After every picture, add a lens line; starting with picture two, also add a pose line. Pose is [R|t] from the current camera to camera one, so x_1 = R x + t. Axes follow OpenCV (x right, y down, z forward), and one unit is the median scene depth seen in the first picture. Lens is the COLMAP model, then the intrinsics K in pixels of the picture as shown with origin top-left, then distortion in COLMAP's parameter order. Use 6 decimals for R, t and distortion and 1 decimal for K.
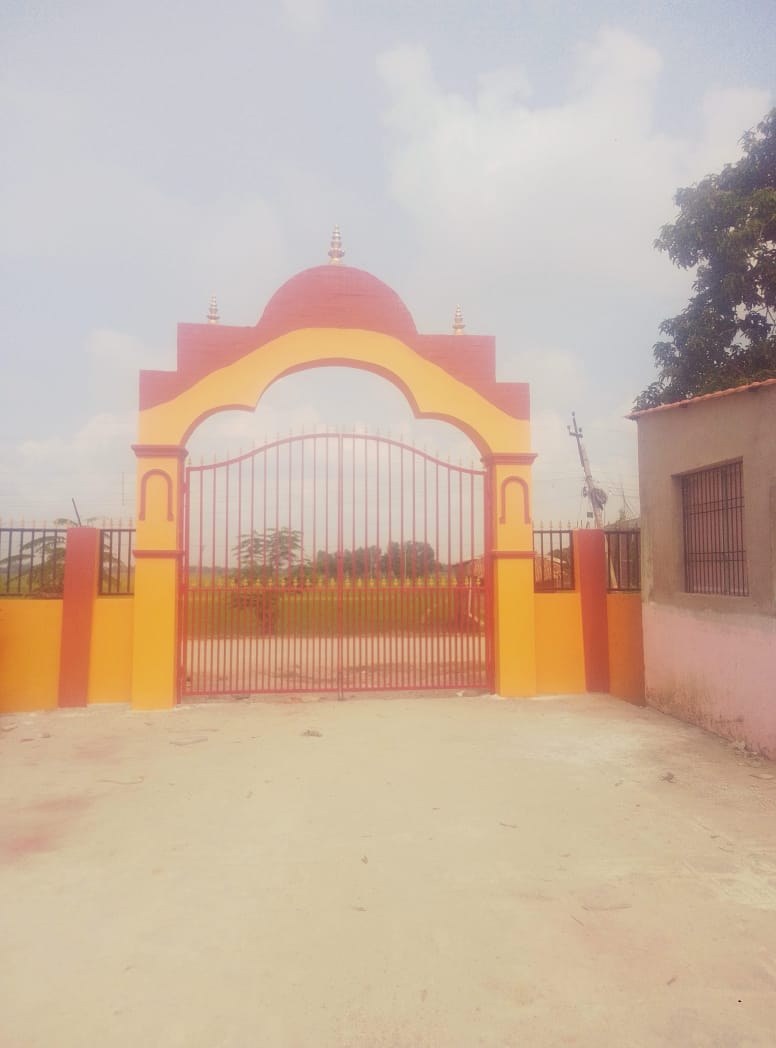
lens RADIAL K [[970.2, 0, 388.0], [0, 970.2, 524.0], [0, 0, 1]] dist [0.000365, 0.000087]
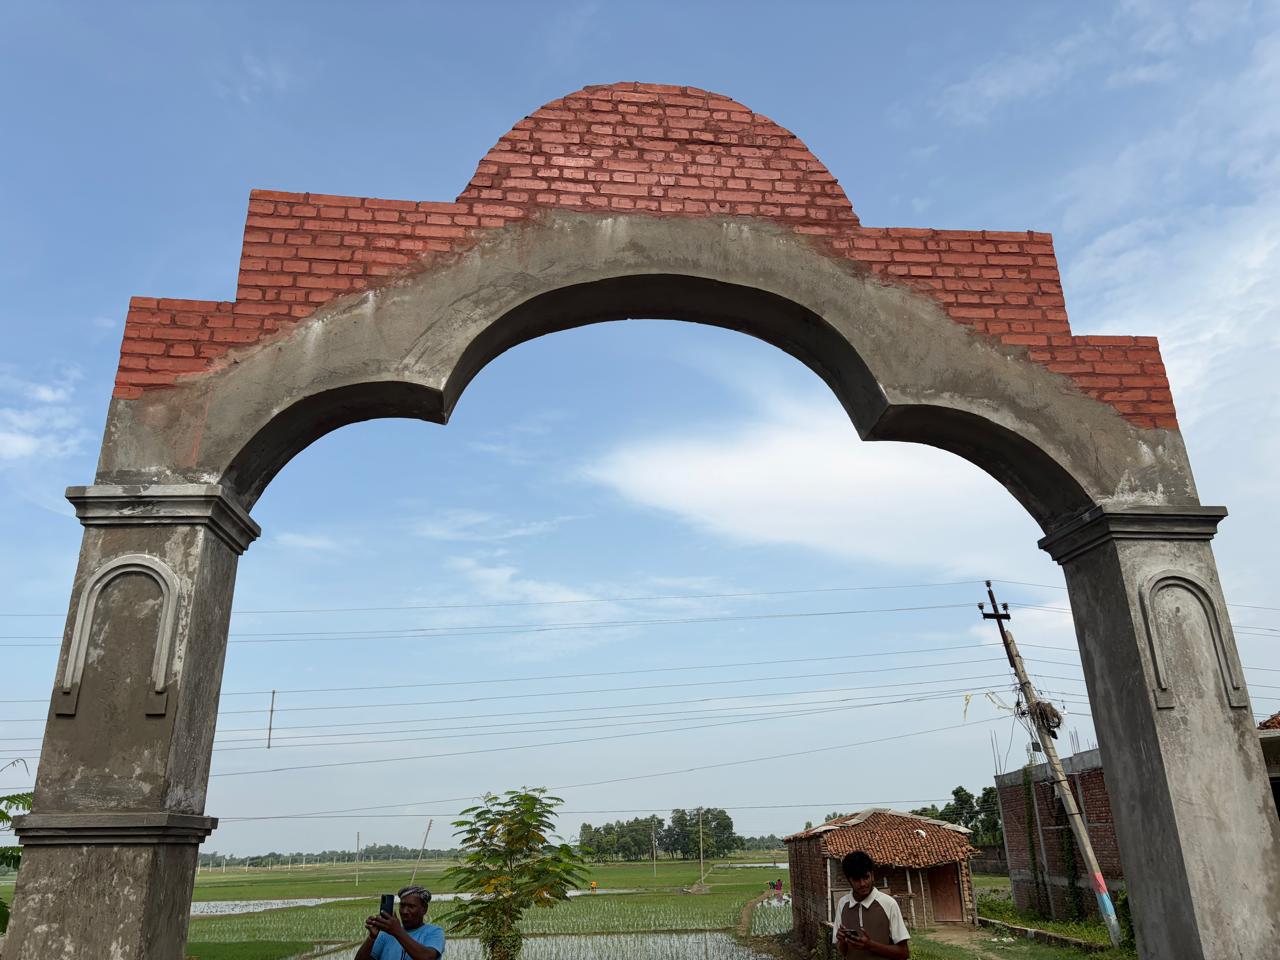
lens RADIAL K [[976.3, 0, 640.0], [0, 976.3, 480.0], [0, 0, 1]] dist [0.007176, 0.002151]
pose [[0.999728, -0.023256, -0.001790, -0.034797], [0.021584, 0.951499, -0.306892, 0.013950], [0.008840, 0.306770, 0.951743, 0.363843]]
